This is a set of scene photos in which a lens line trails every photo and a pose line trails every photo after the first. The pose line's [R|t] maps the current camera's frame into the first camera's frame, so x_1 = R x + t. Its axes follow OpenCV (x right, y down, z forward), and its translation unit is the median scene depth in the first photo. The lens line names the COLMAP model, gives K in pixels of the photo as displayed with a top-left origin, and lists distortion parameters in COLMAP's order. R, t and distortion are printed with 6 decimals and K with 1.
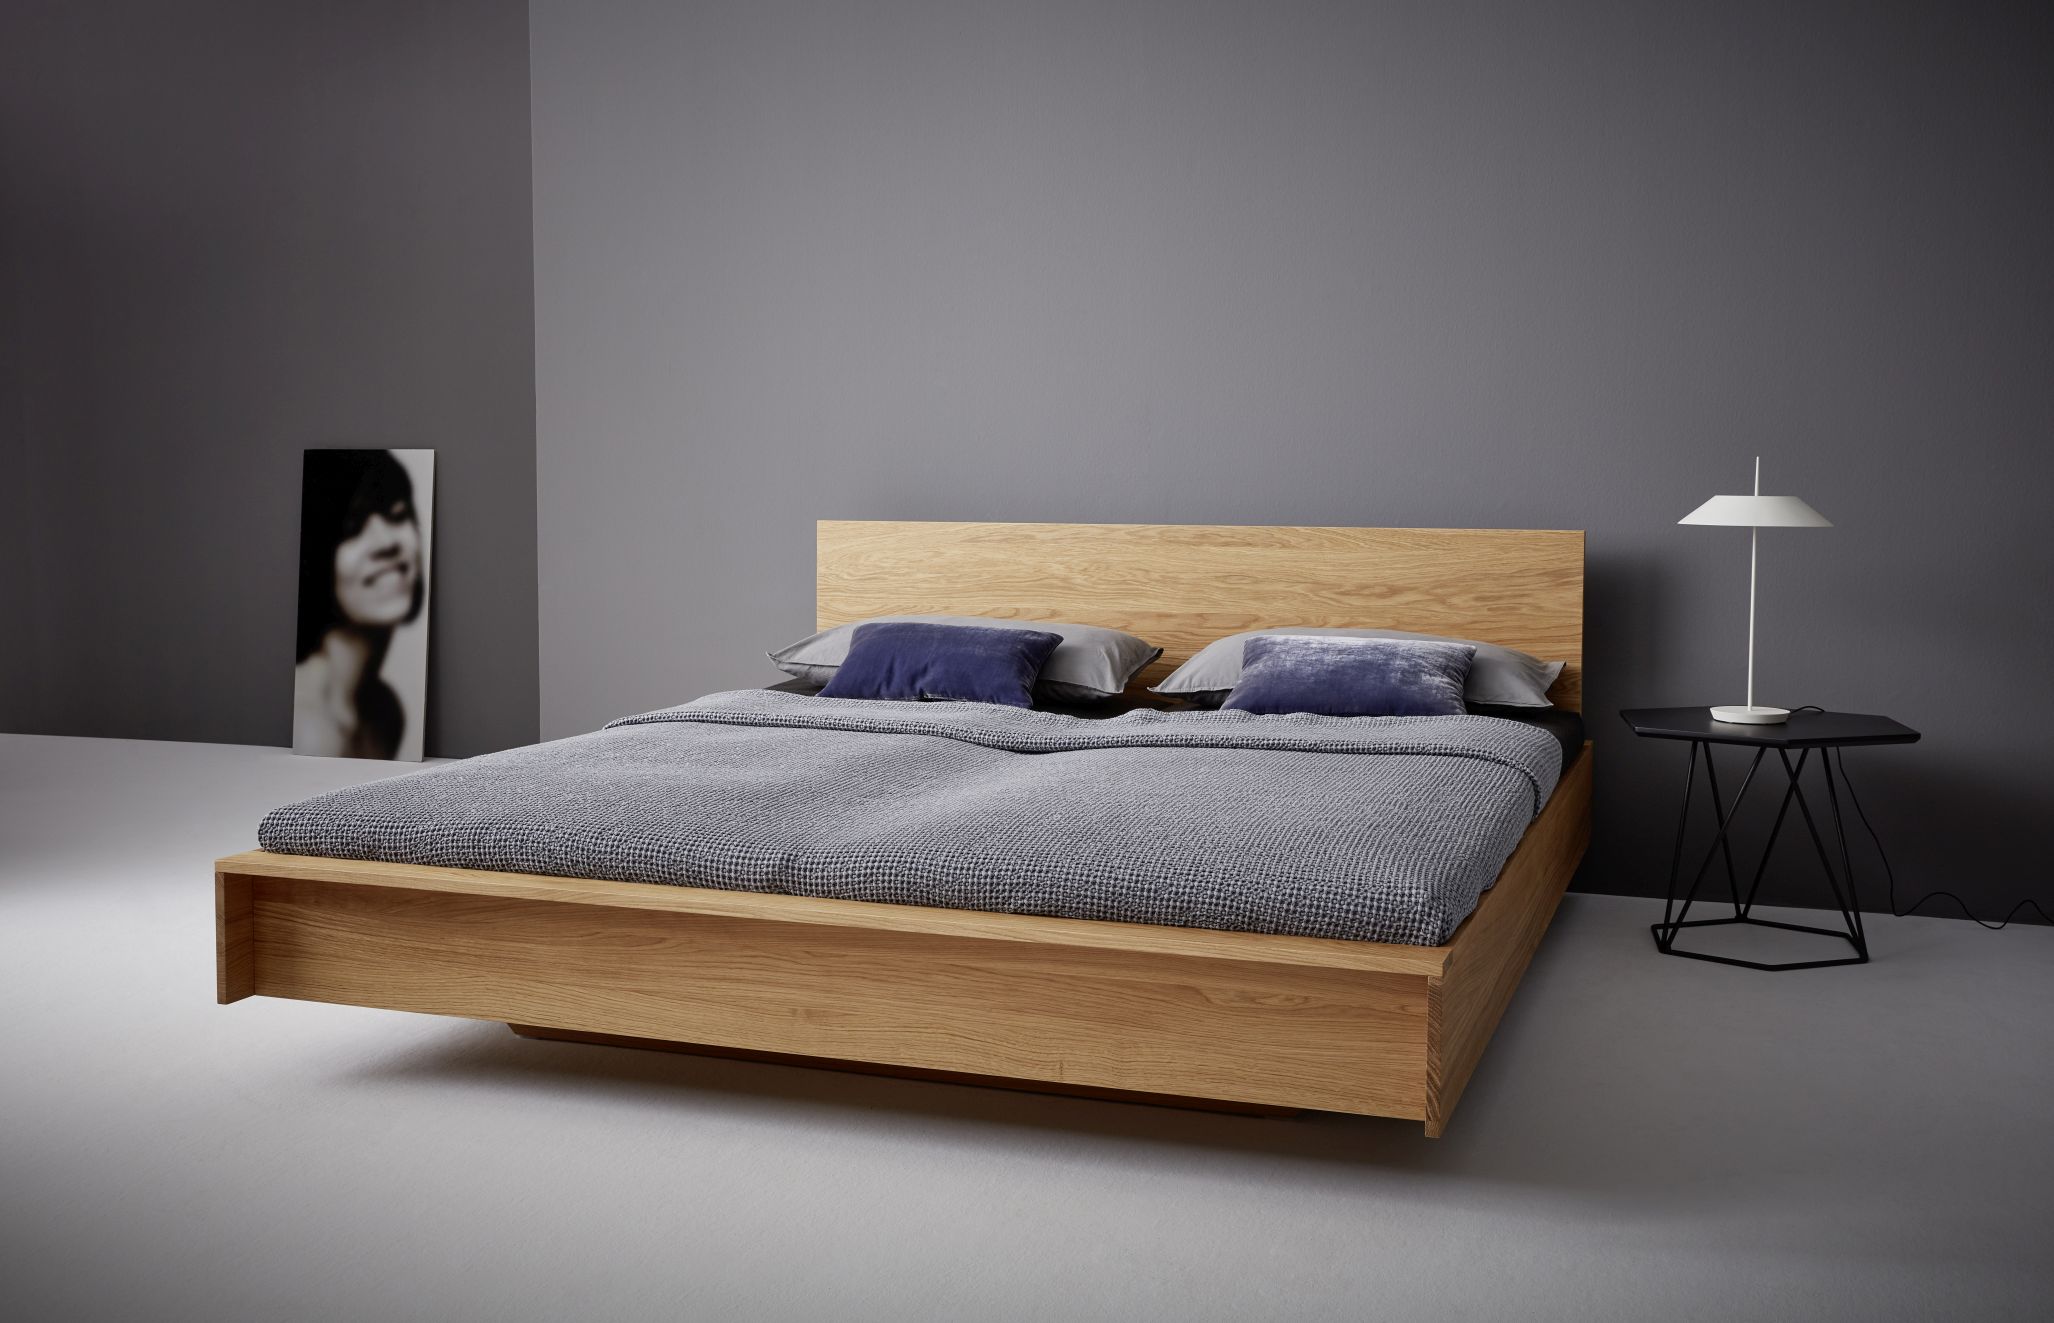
lens RADIAL K [[2049.6, 0, 1025.4], [0, 2049.6, 681.9], [0, 0, 1]] dist [0.013600, 0.000000]
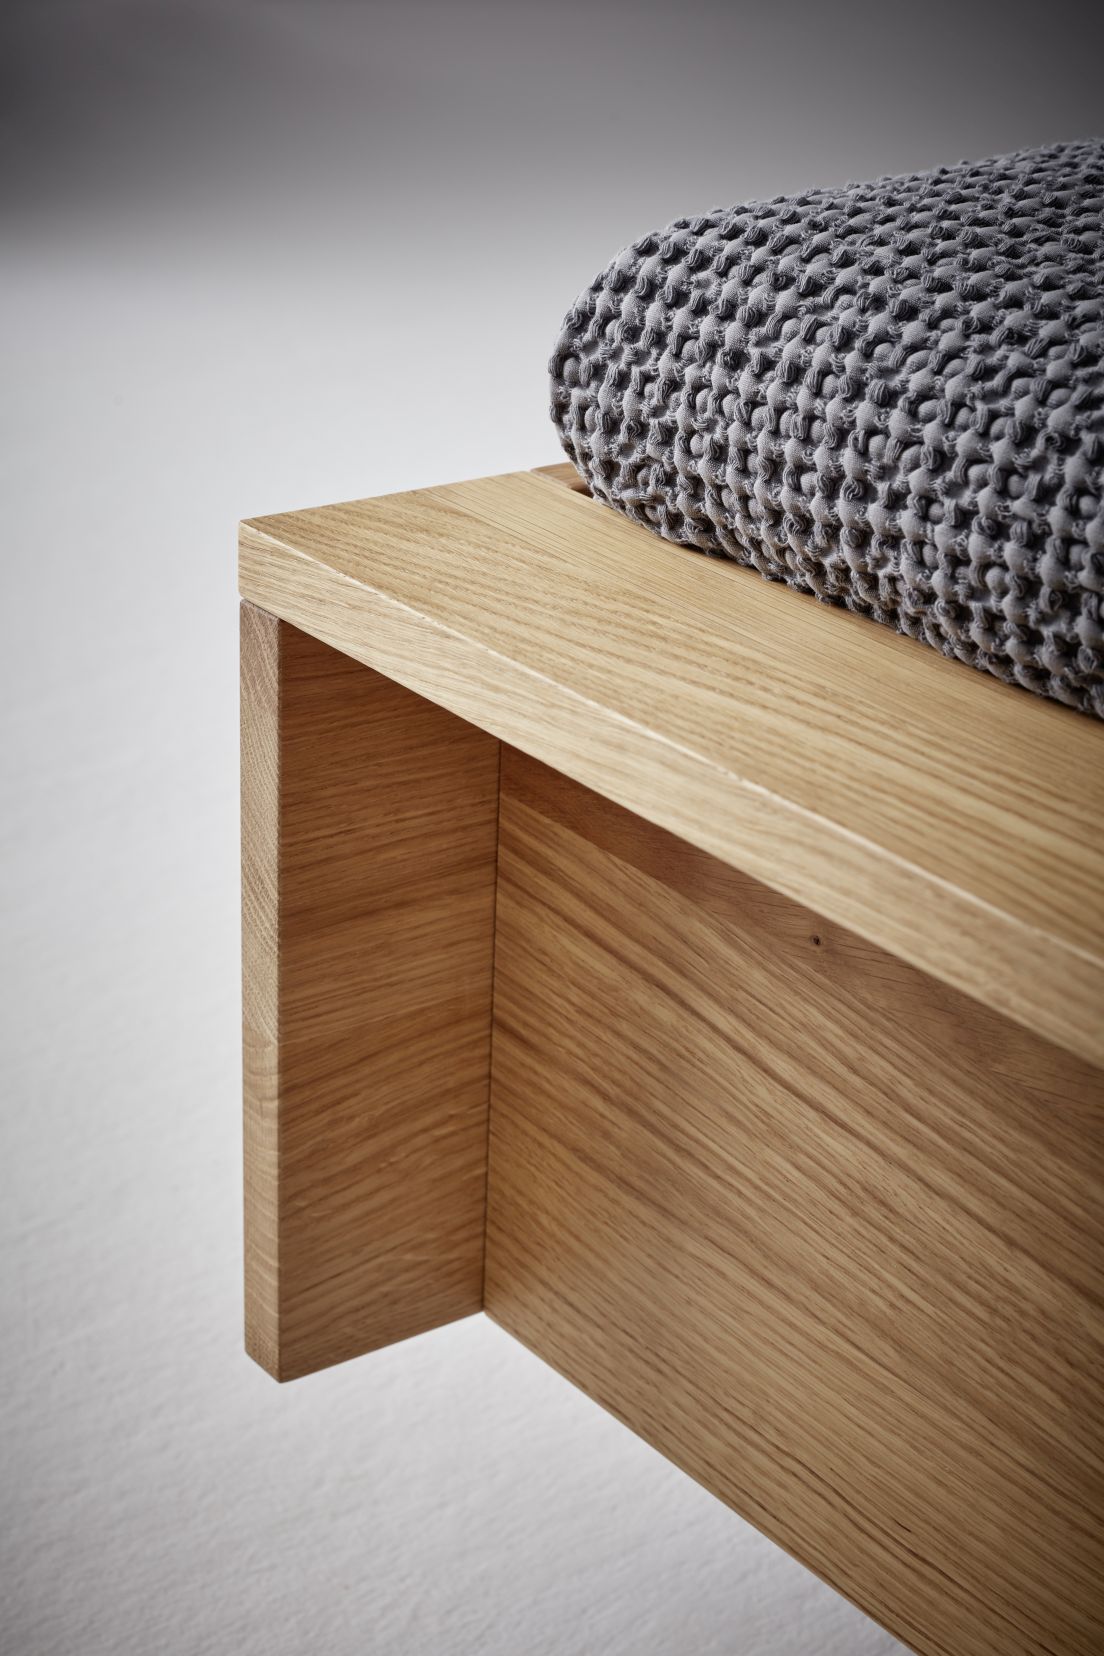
lens RADIAL K [[3081.9, 0, 549.6], [0, 3081.9, 827.5], [0, 0, 1]] dist [0.033663, 0.000000]
pose [[0.805769, 0.246657, -0.538420, -0.244058], [-0.076992, 0.945054, 0.317719, 0.033647], [0.587203, -0.214554, 0.780486, 0.813864]]
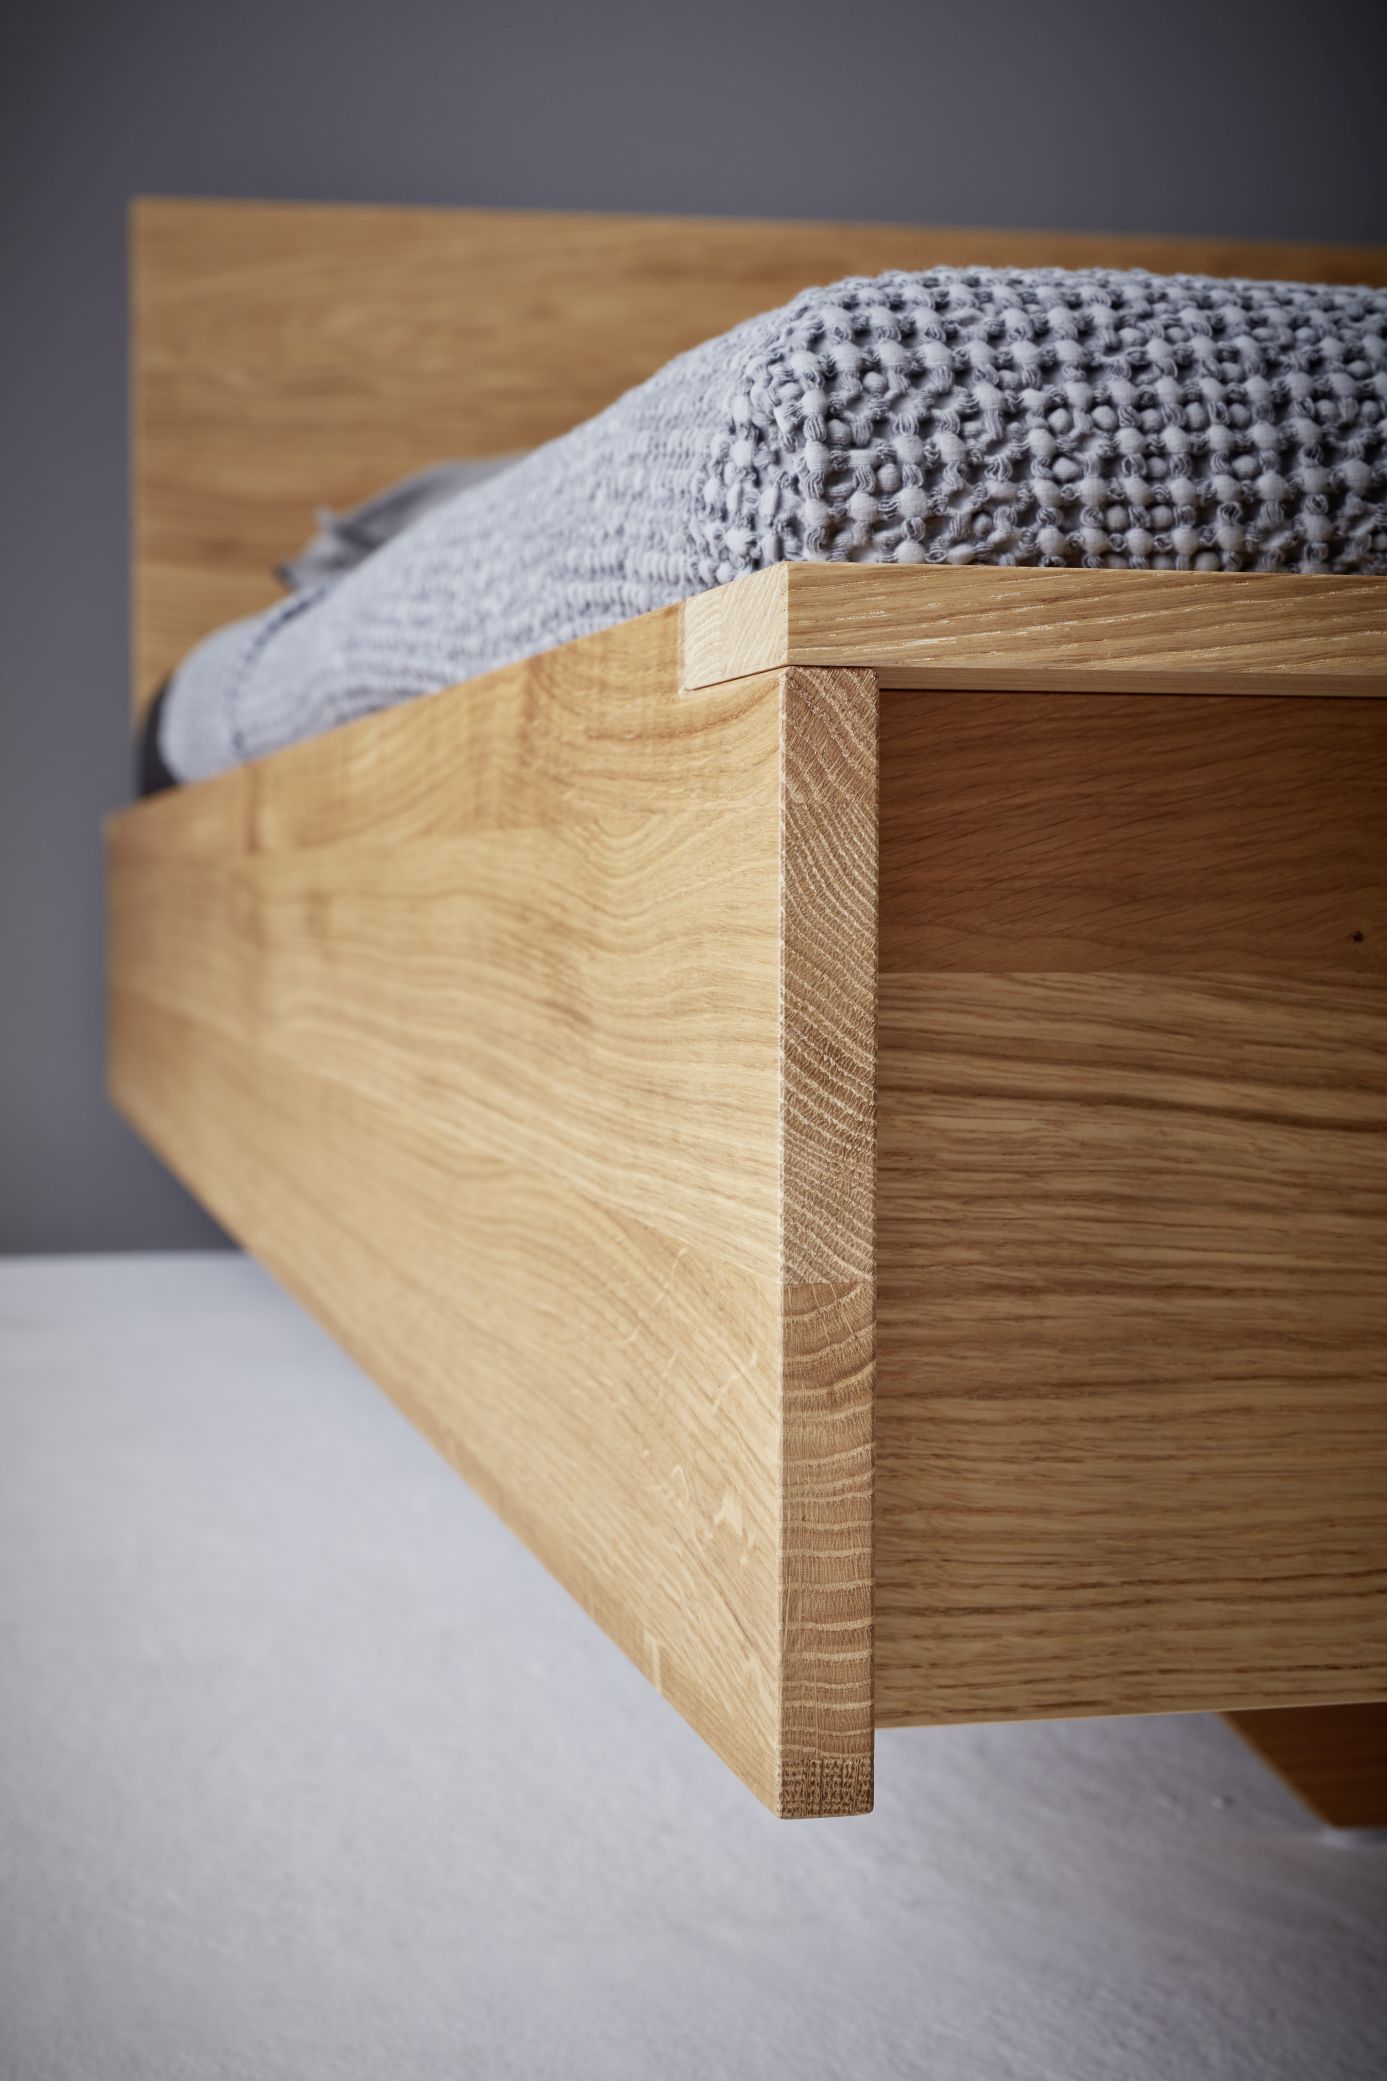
lens RADIAL K [[3483.0, 0, 694.0], [0, 3483.0, 1041.7], [0, 0, 1]] dist [-0.029530, 0.000000]
pose [[0.865293, -0.032840, 0.500190, -0.487661], [0.055974, 0.997941, -0.031310, 0.117023], [-0.498132, 0.055090, 0.865350, 0.815641]]
